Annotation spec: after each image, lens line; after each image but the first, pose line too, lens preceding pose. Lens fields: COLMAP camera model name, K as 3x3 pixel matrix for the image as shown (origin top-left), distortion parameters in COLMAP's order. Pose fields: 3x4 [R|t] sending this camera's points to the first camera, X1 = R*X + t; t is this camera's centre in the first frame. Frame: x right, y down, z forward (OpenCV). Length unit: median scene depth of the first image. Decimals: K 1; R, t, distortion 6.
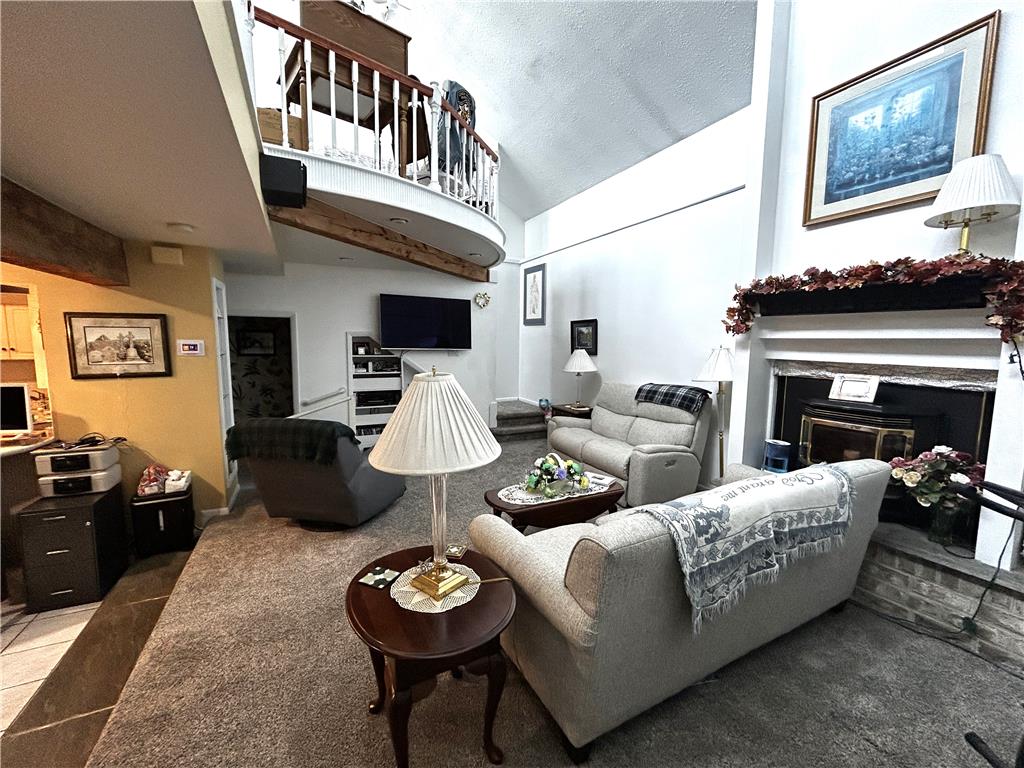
lens RADIAL K [[414.2, 0, 510.6], [0, 414.2, 384.6], [0, 0, 1]] dist [-0.000111, 0.000403]
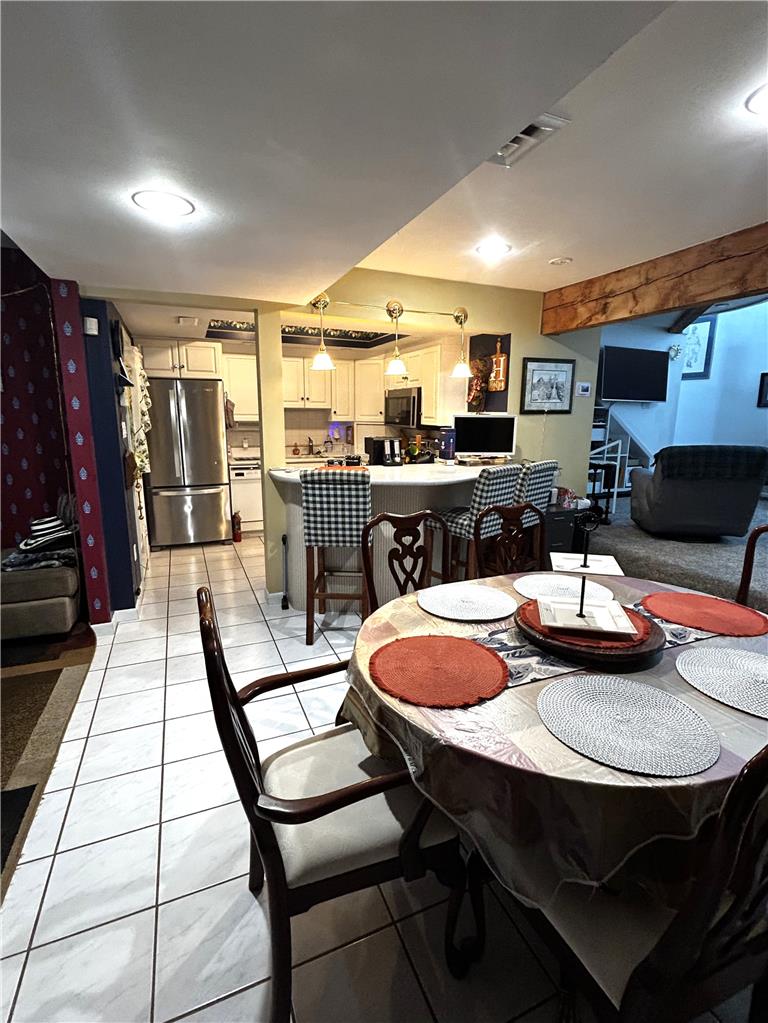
lens RADIAL K [[489.0, 0, 388.3], [0, 489.0, 513.9], [0, 0, 1]] dist [0.001739, 0.000061]
pose [[0.998302, 0.009416, -0.057490, -1.303339], [-0.003746, 0.995184, 0.097954, 0.134876], [0.058136, -0.097572, 0.993529, -0.466844]]
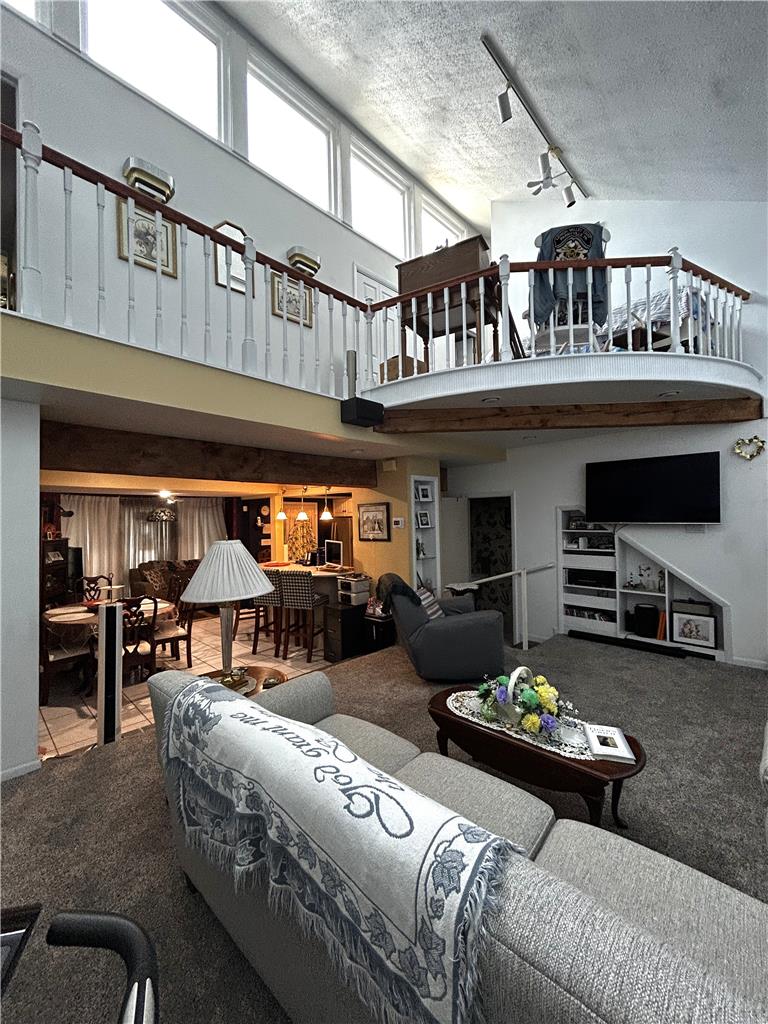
lens RADIAL K [[414.2, 0, 384.0], [0, 414.2, 512.2], [0, 0, 1]] dist [-0.000111, 0.000403]
pose [[0.327840, -0.029184, -0.944282, 0.667286], [-0.077526, 0.995321, -0.057678, -0.039050], [0.941547, 0.092116, 0.324043, 0.482192]]
